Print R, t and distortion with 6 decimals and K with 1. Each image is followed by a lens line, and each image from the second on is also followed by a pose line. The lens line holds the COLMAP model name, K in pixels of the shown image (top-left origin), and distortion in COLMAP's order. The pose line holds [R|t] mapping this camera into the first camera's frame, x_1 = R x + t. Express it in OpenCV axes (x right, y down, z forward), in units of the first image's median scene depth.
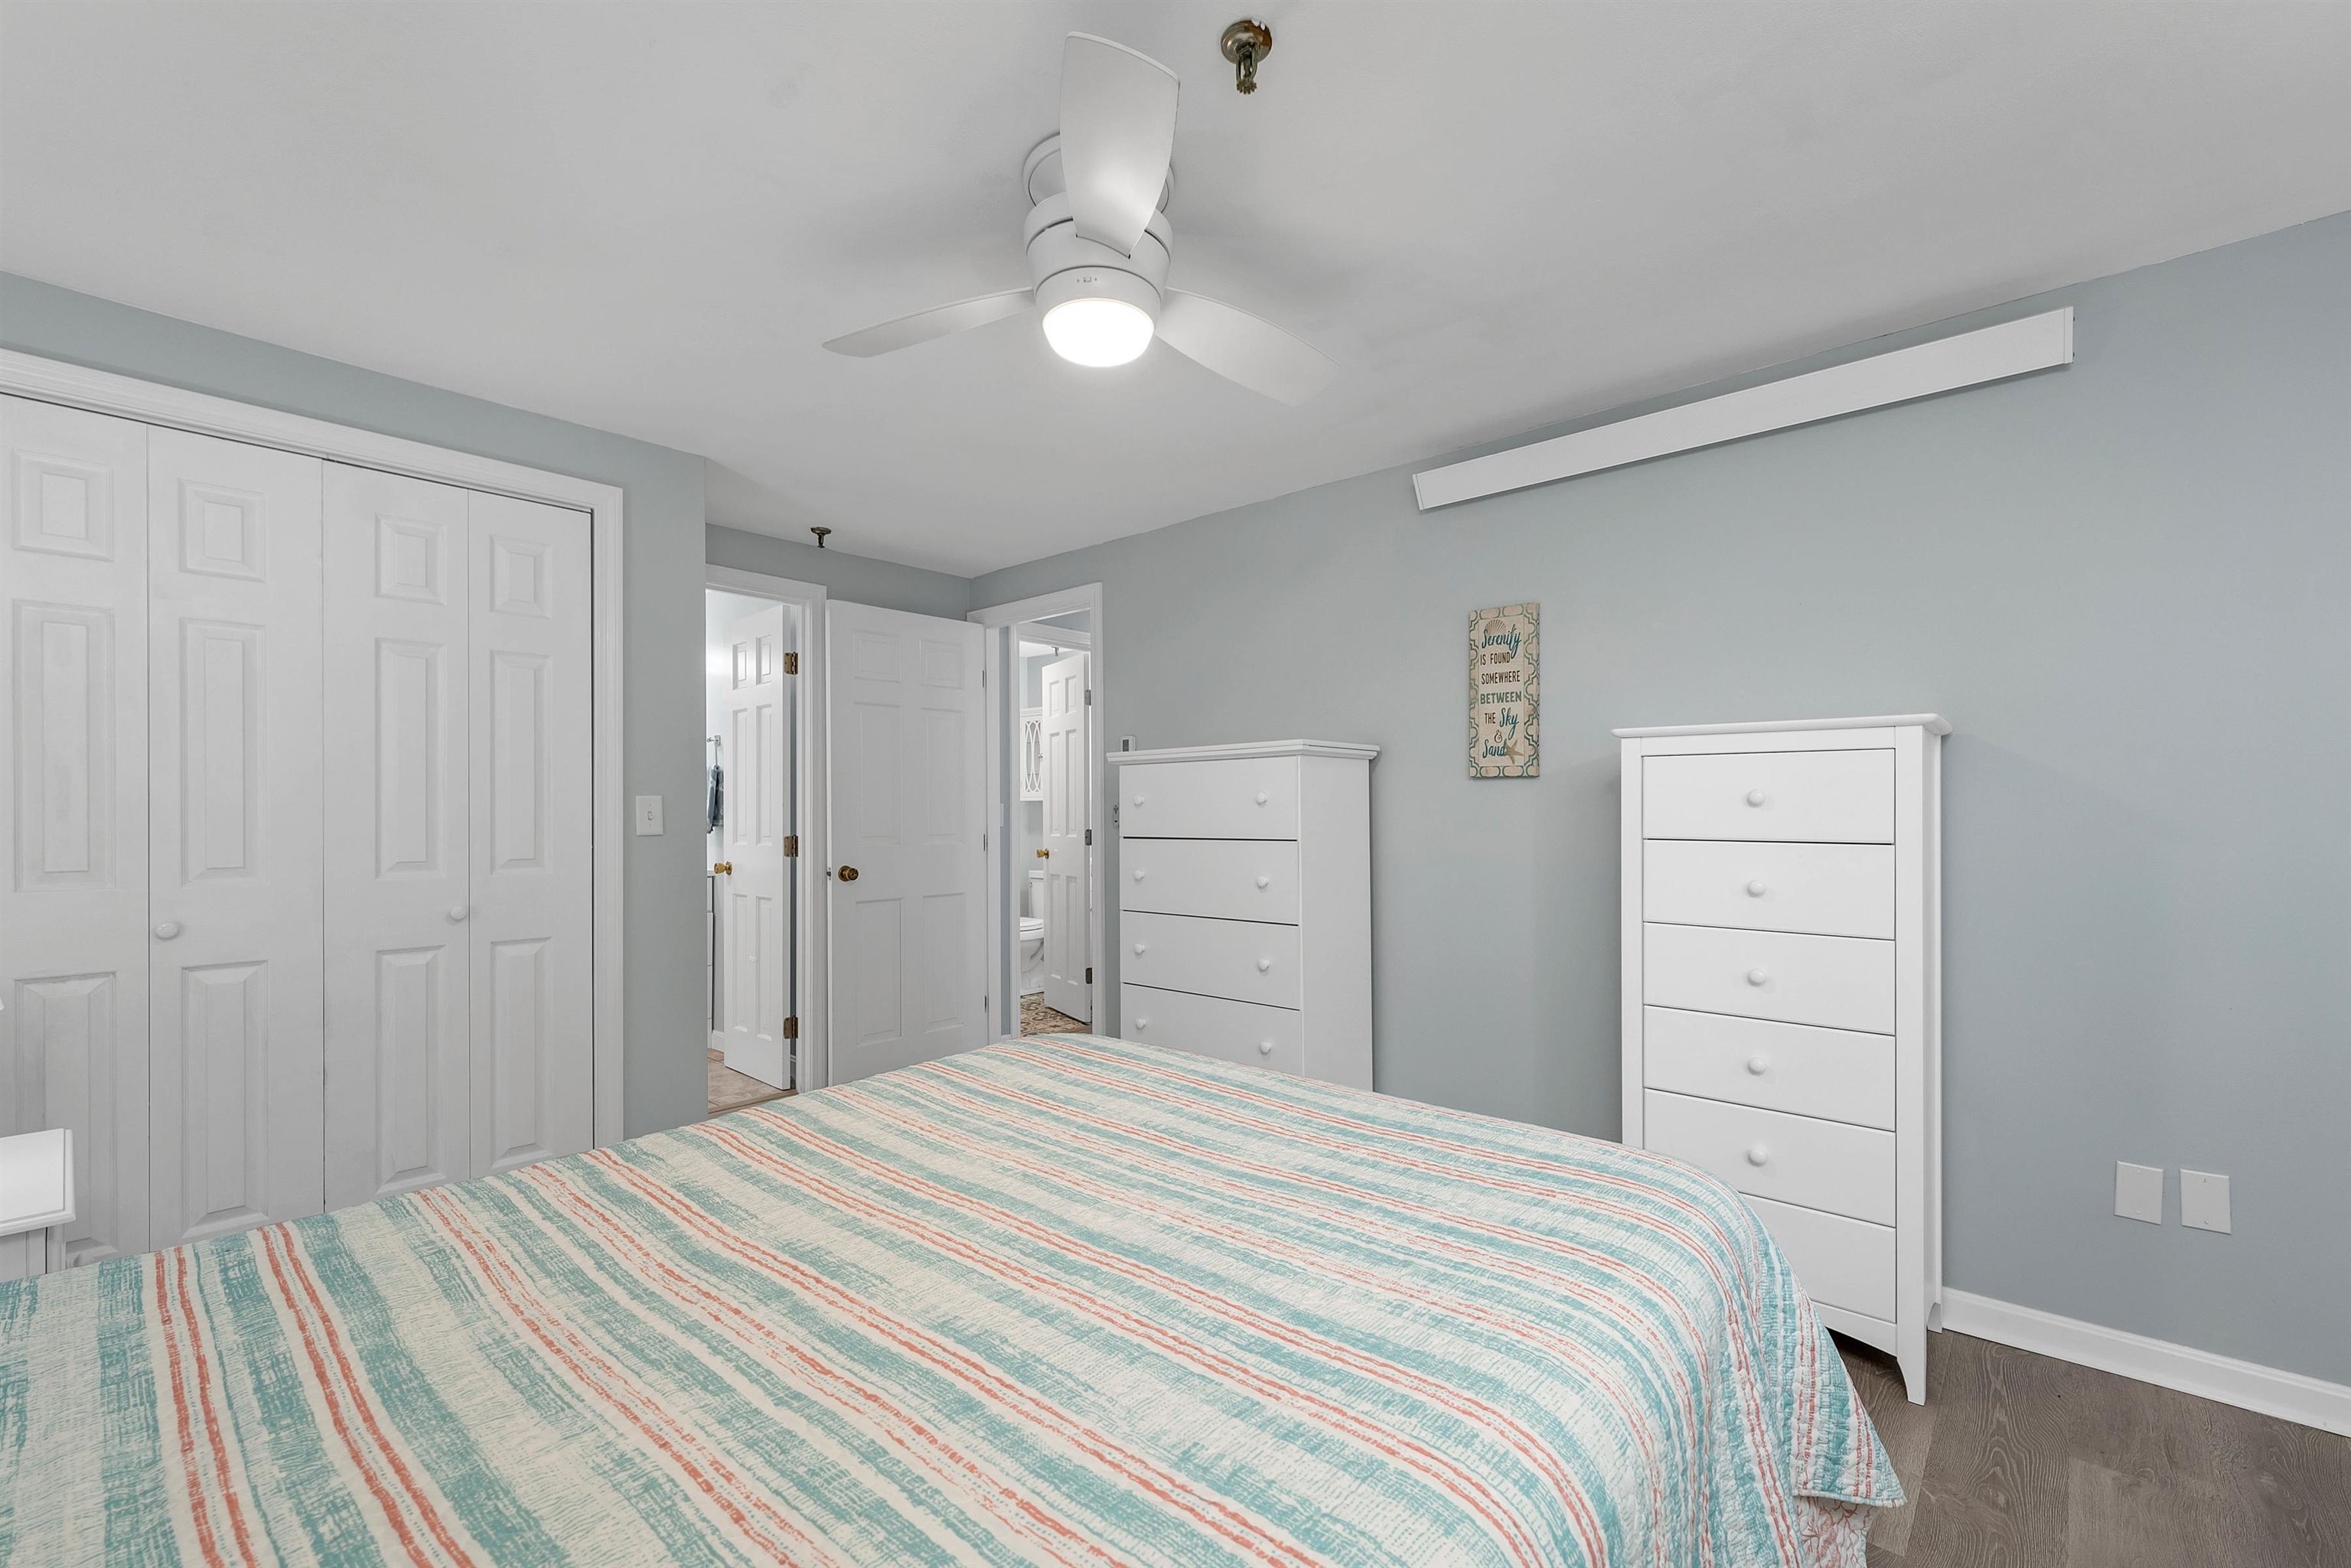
lens RADIAL K [[975.9, 0, 1167.3], [0, 975.9, 814.3], [0, 0, 1]] dist [-0.000192, -0.000483]
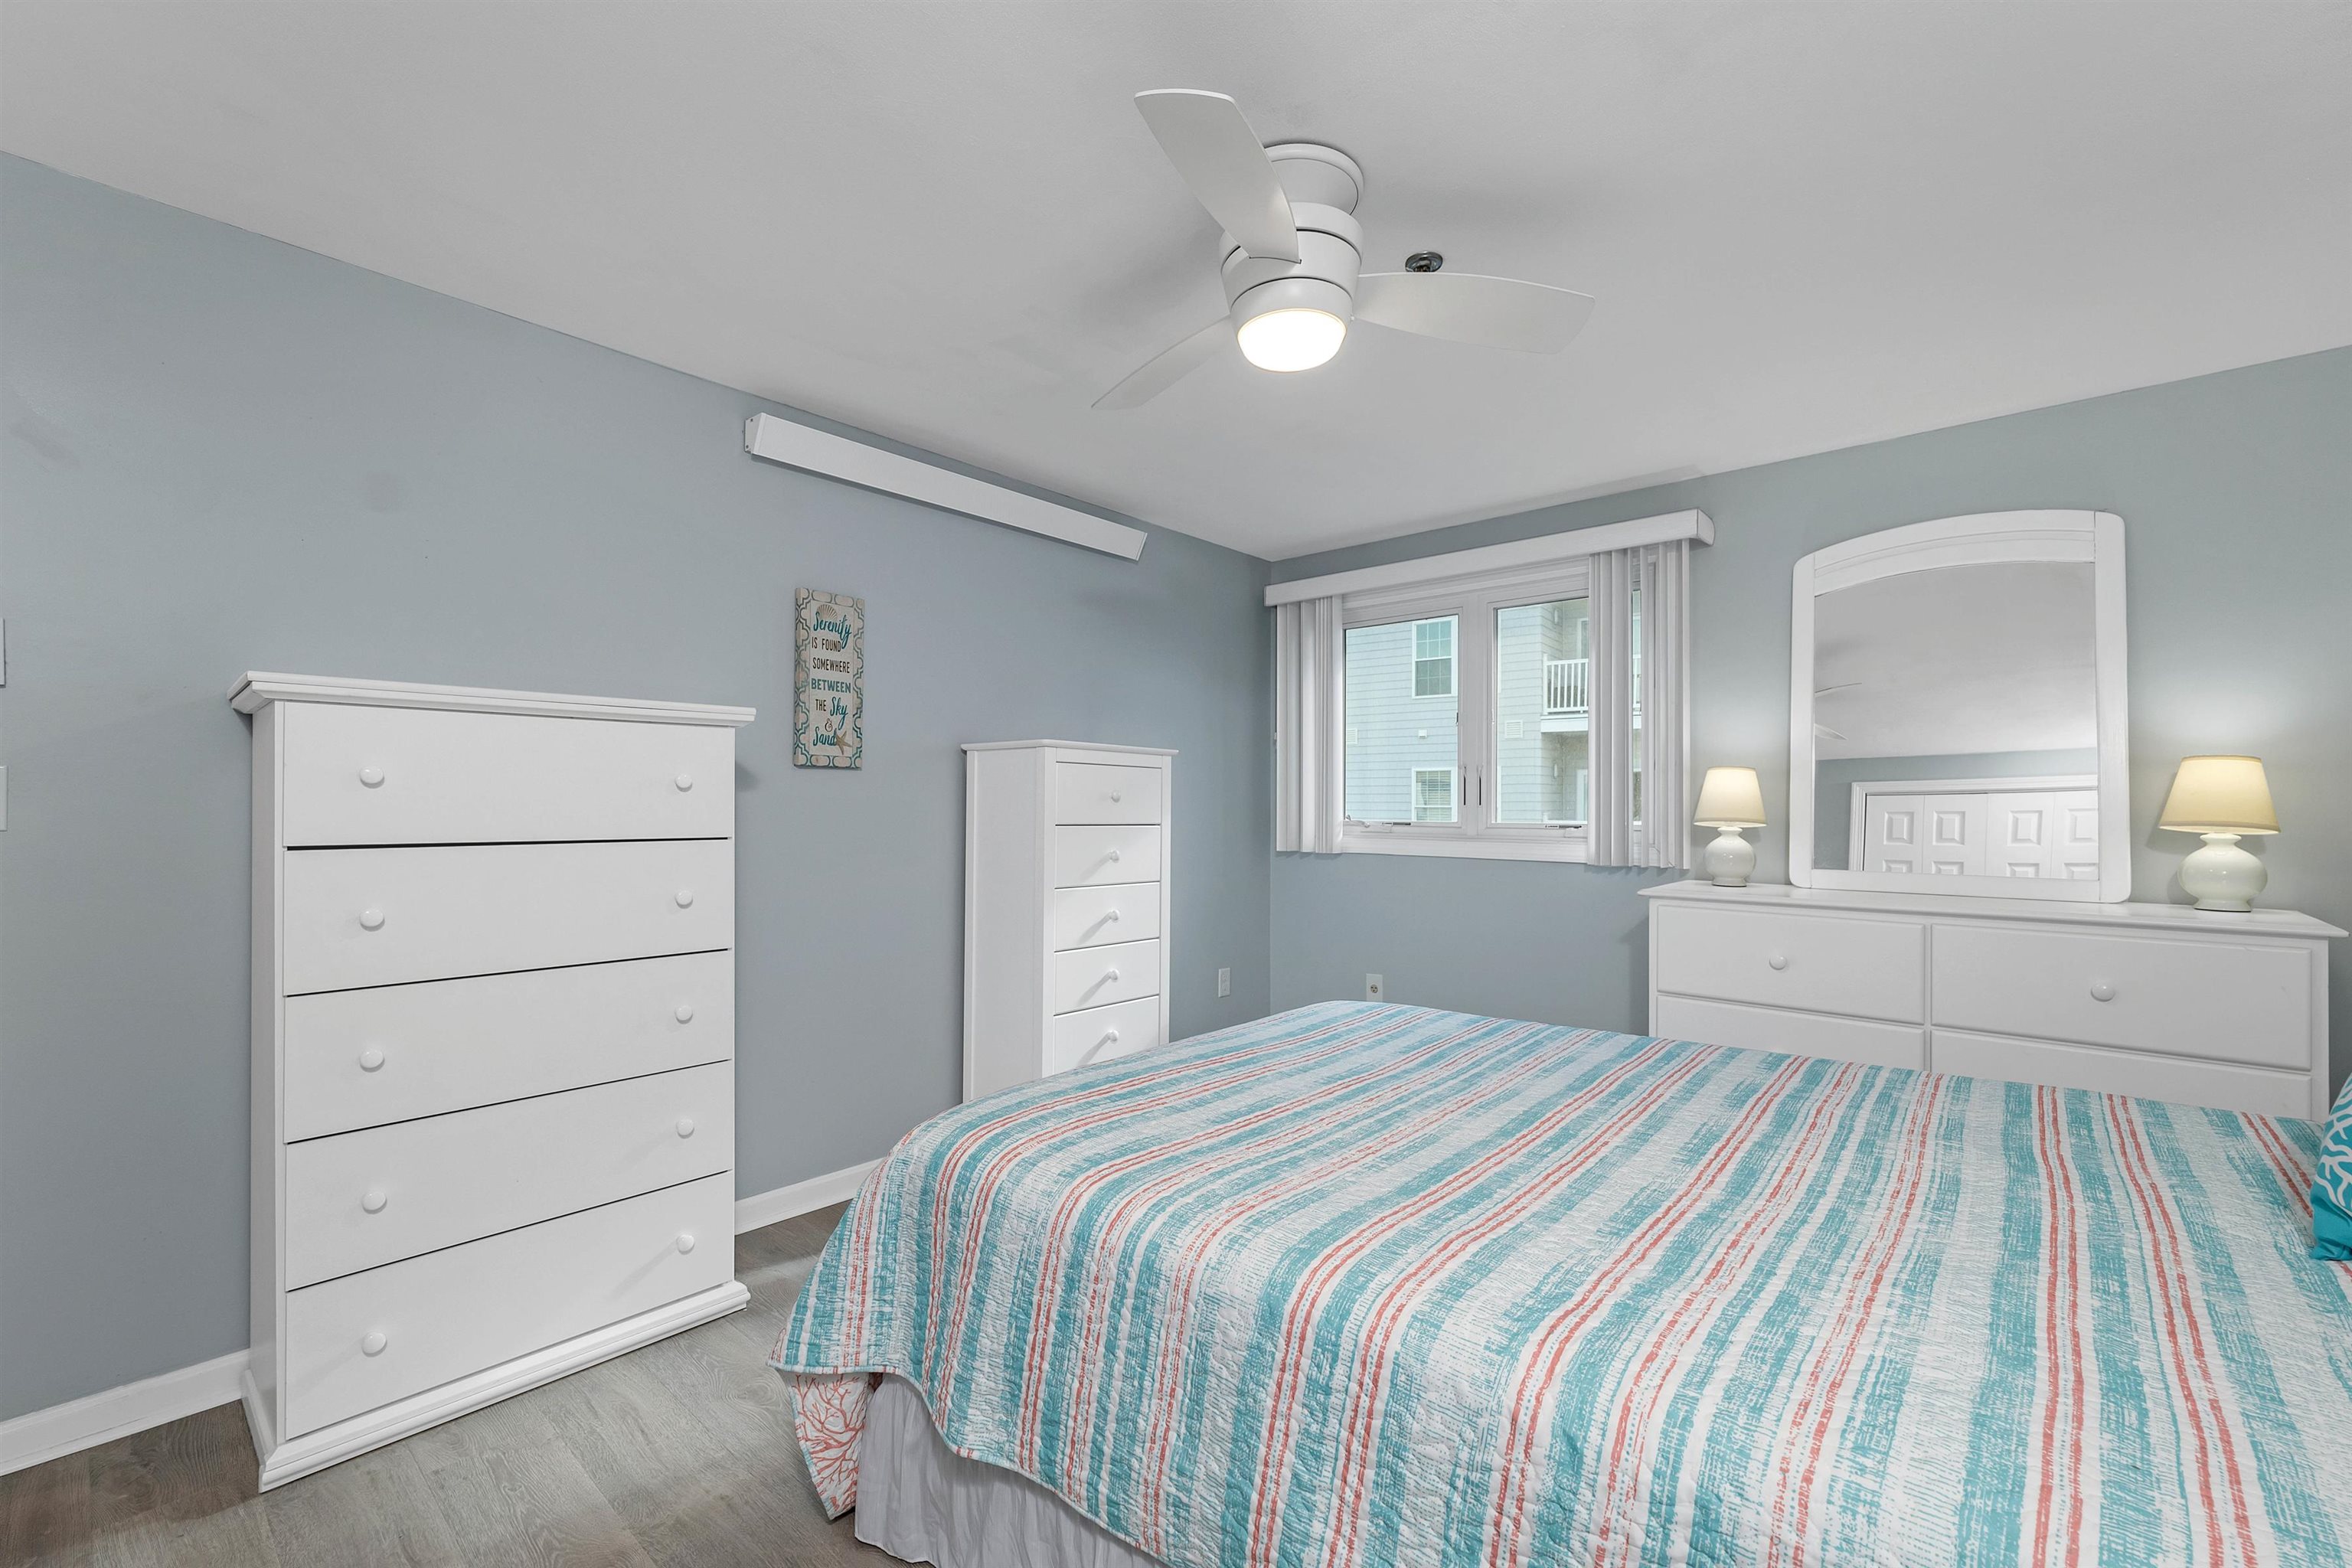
lens RADIAL K [[976.4, 0, 1175.3], [0, 976.4, 801.2], [0, 0, 1]] dist [-0.000192, -0.000483]
pose [[-0.003310, 0.011579, 0.999927, -0.641221], [-0.003929, 0.999925, -0.011592, 0.006274], [-0.999987, -0.003967, -0.003264, 0.662921]]
